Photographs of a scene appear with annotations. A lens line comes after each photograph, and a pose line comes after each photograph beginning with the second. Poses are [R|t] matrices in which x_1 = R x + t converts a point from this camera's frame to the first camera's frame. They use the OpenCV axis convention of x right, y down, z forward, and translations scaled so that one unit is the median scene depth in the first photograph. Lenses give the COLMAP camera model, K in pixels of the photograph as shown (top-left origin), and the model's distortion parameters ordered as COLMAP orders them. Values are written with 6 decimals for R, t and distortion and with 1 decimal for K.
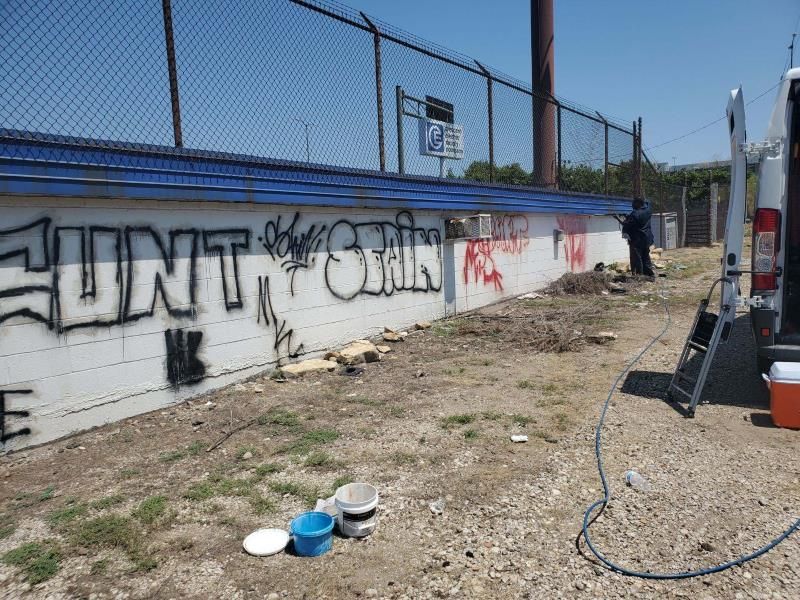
lens RADIAL K [[523.6, 0, 397.4], [0, 523.6, 305.1], [0, 0, 1]] dist [0.005951, -0.047018]
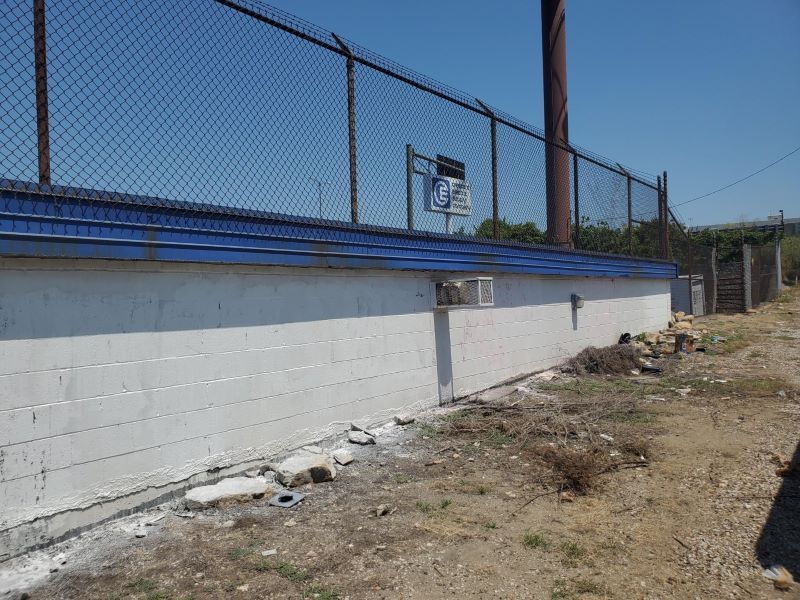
lens RADIAL K [[523.6, 0, 397.4], [0, 523.6, 305.1], [0, 0, 1]] dist [0.005951, -0.047018]
pose [[0.999488, 0.016144, -0.027613, 0.039951], [-0.018999, 0.994133, -0.106485, -0.032314], [0.025732, 0.106955, 0.993931, 0.149675]]
